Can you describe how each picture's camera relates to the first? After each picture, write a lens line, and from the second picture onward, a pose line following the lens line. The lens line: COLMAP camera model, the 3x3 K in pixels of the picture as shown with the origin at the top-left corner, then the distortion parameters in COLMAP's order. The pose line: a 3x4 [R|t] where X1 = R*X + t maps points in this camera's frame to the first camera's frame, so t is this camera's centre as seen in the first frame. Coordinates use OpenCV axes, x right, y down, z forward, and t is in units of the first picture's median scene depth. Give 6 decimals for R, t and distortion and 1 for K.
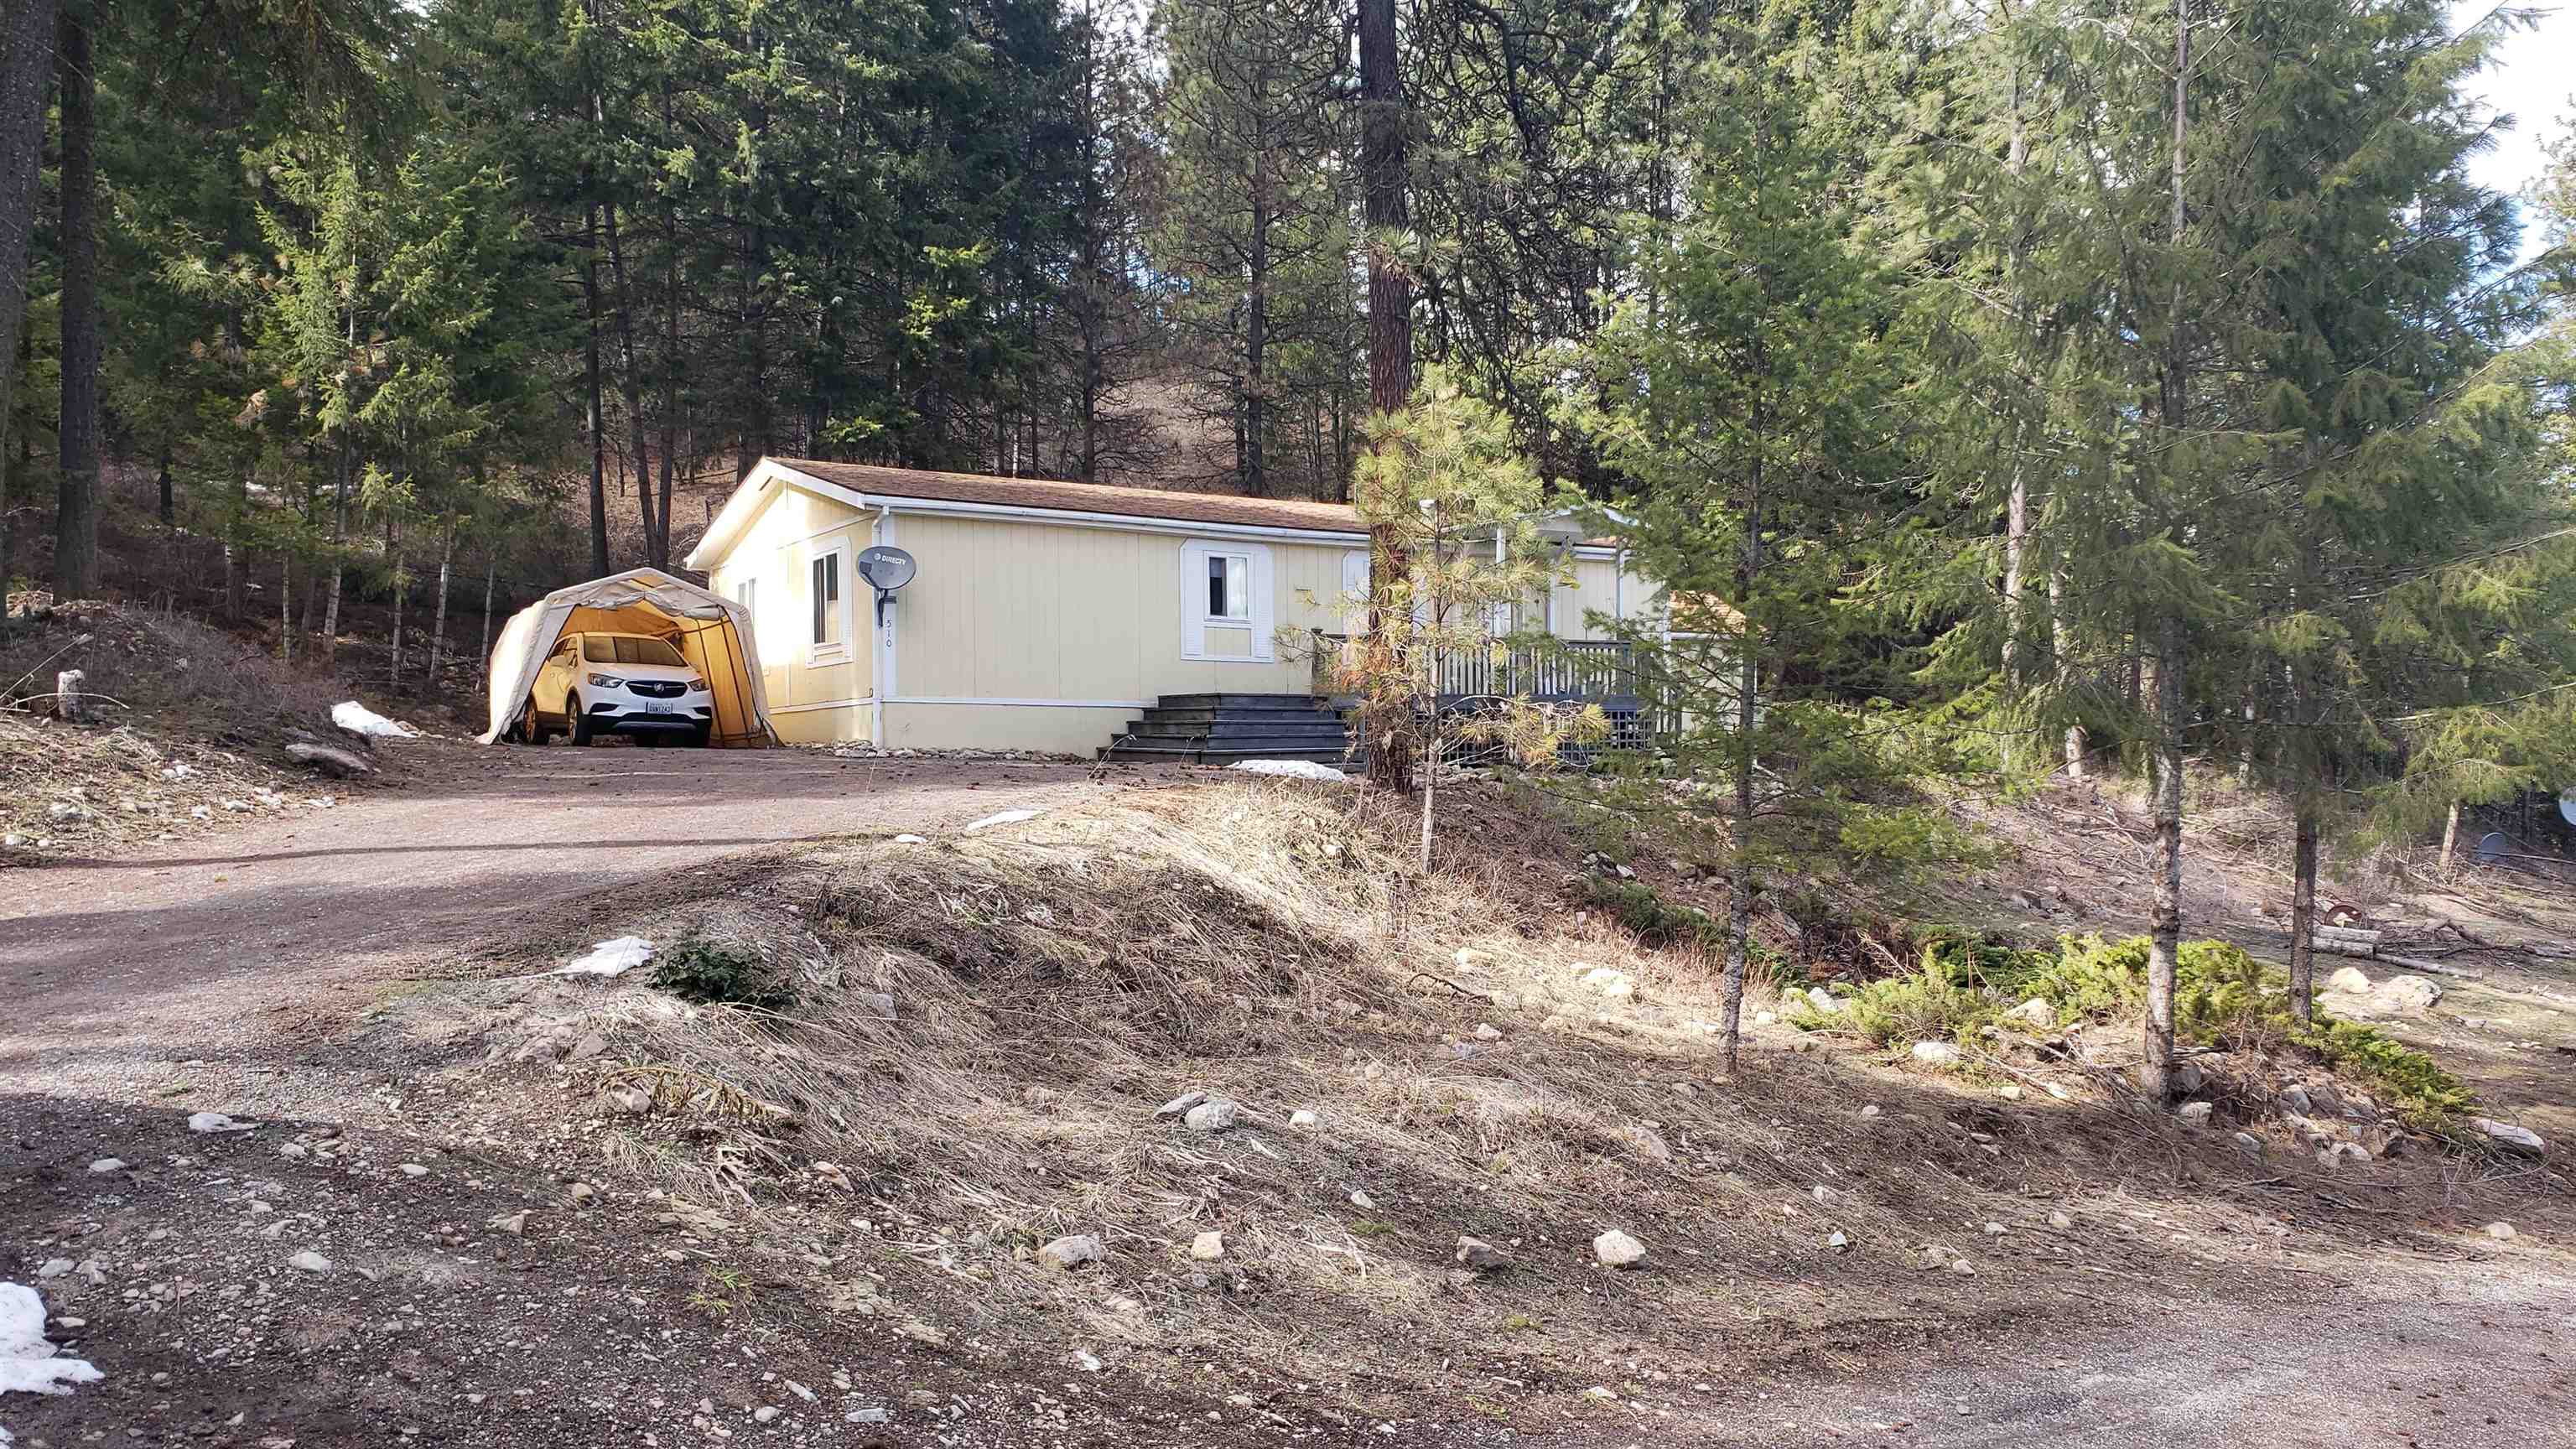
lens RADIAL K [[1892.2, 0, 1288.0], [0, 1892.2, 724.5], [0, 0, 1]] dist [0.008345, -0.000564]
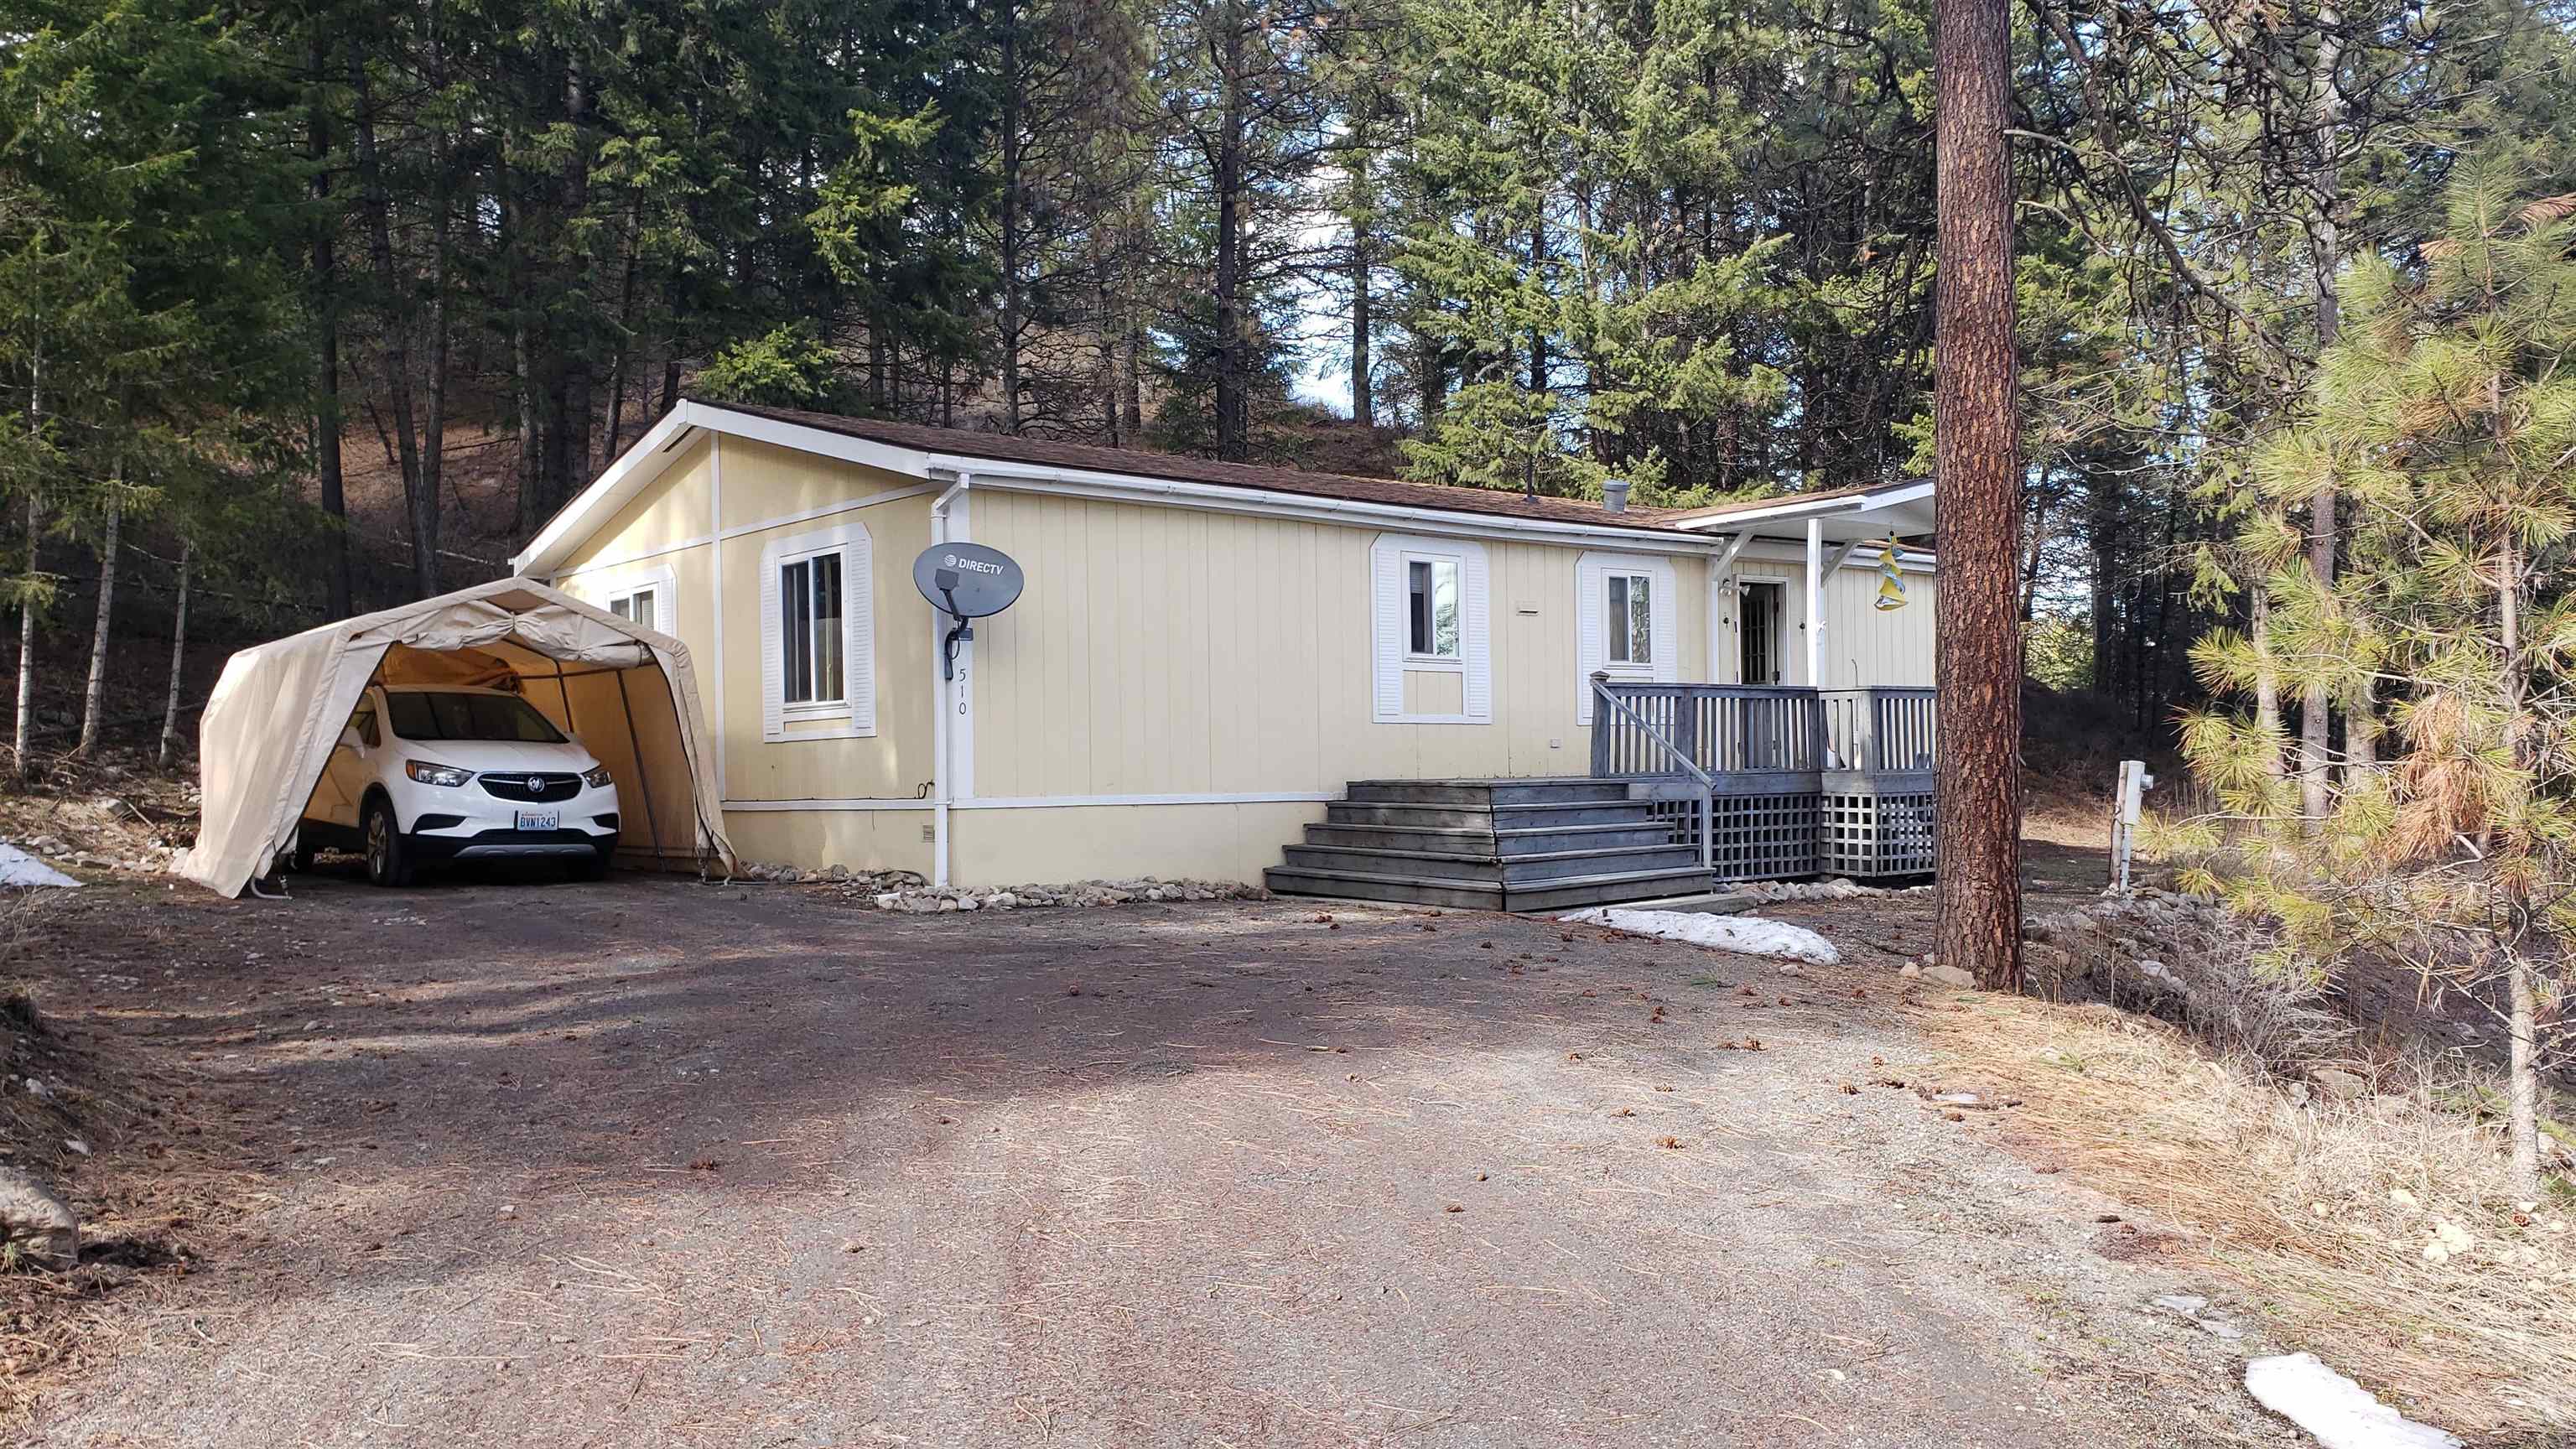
lens RADIAL K [[2068.2, 0, 1288.0], [0, 2068.2, 724.5], [0, 0, 1]] dist [0.066211, -0.005330]
pose [[0.993474, -0.008885, 0.113708, -0.166535], [0.009987, 0.999908, -0.009128, -0.028253], [-0.113617, 0.010204, 0.993472, 0.319884]]
